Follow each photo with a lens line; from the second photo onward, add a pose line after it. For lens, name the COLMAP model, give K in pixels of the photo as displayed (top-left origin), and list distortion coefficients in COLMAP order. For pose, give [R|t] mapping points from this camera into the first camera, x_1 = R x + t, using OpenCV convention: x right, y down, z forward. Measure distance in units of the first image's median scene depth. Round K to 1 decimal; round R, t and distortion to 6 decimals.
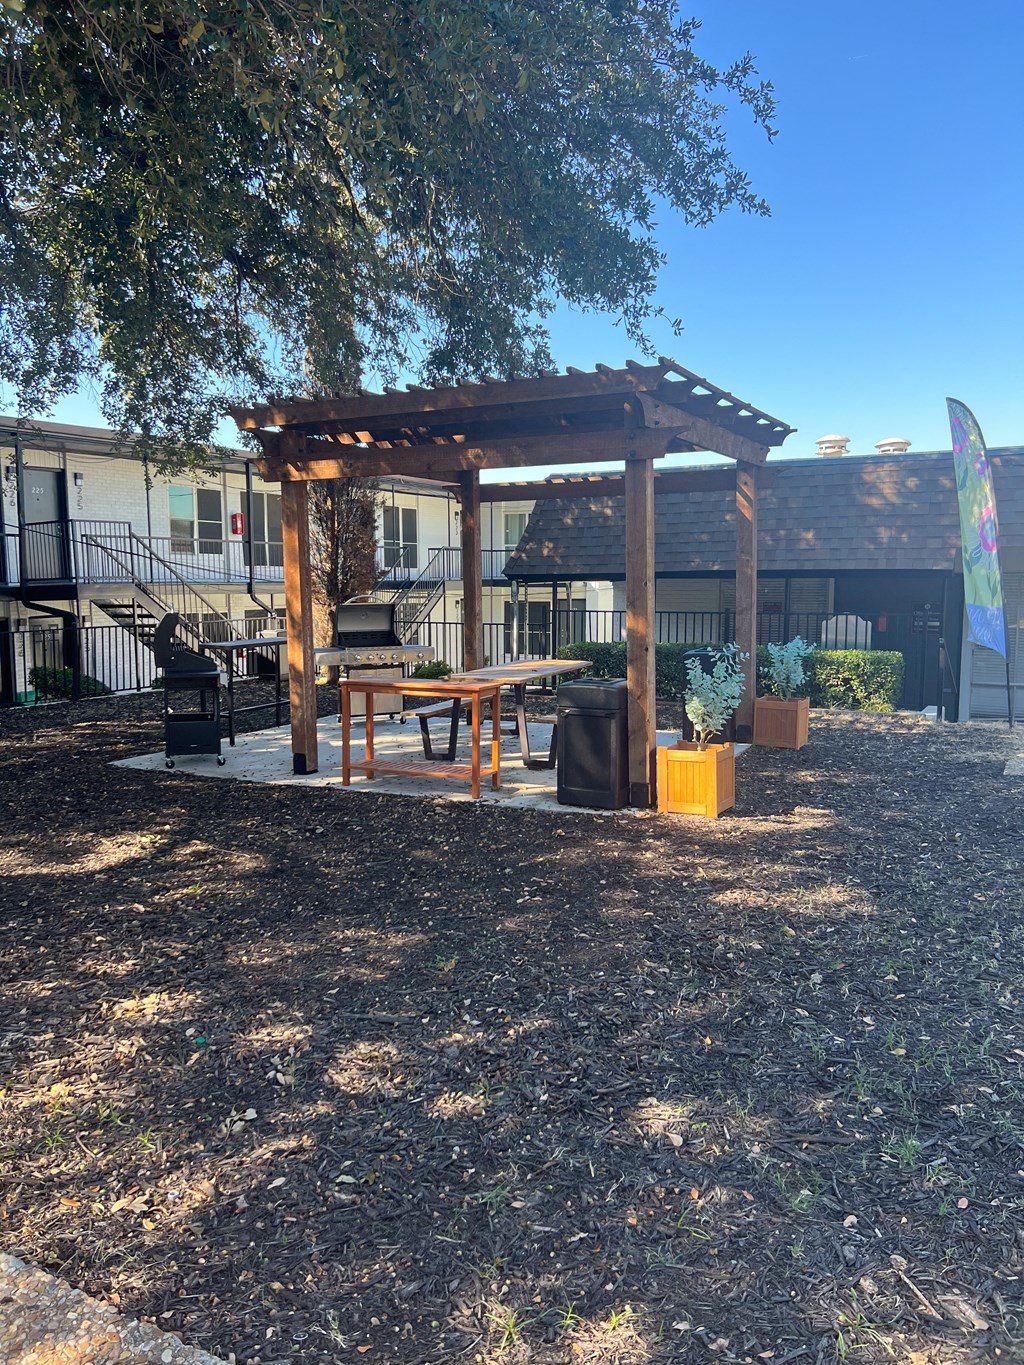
lens RADIAL K [[1025.3, 0, 511.1], [0, 1025.3, 689.5], [0, 0, 1]] dist [-0.002291, 0.001585]
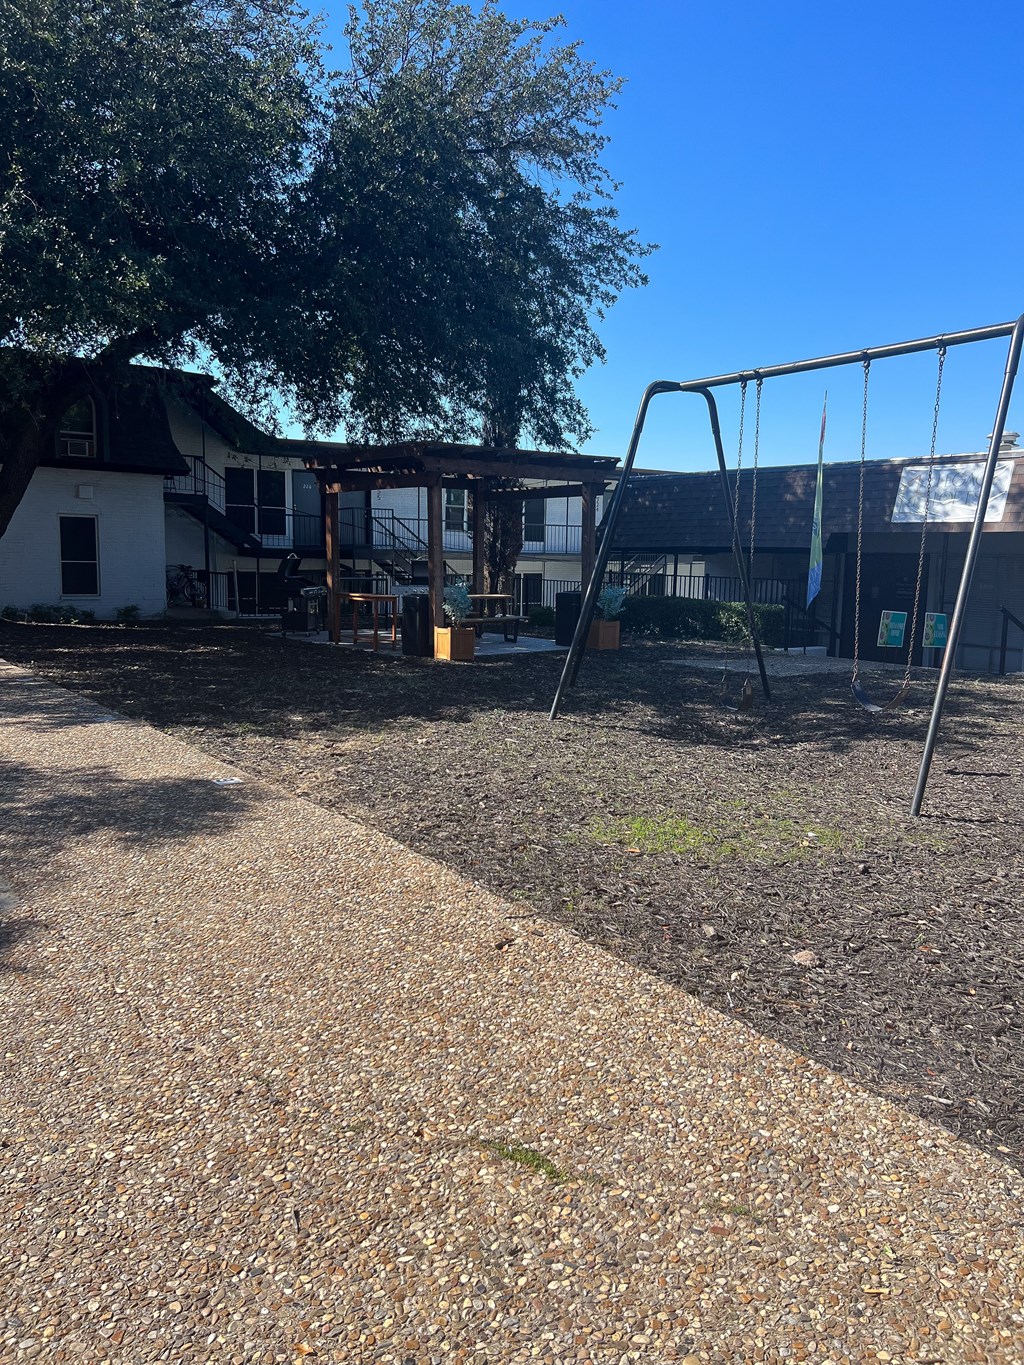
lens RADIAL K [[1025.3, 0, 511.1], [0, 1025.3, 689.5], [0, 0, 1]] dist [-0.002291, 0.001585]
pose [[0.898208, 0.079618, -0.432301, 0.591853], [-0.071970, 0.996825, 0.034053, 0.051300], [0.433640, 0.000526, 0.901086, -0.380587]]
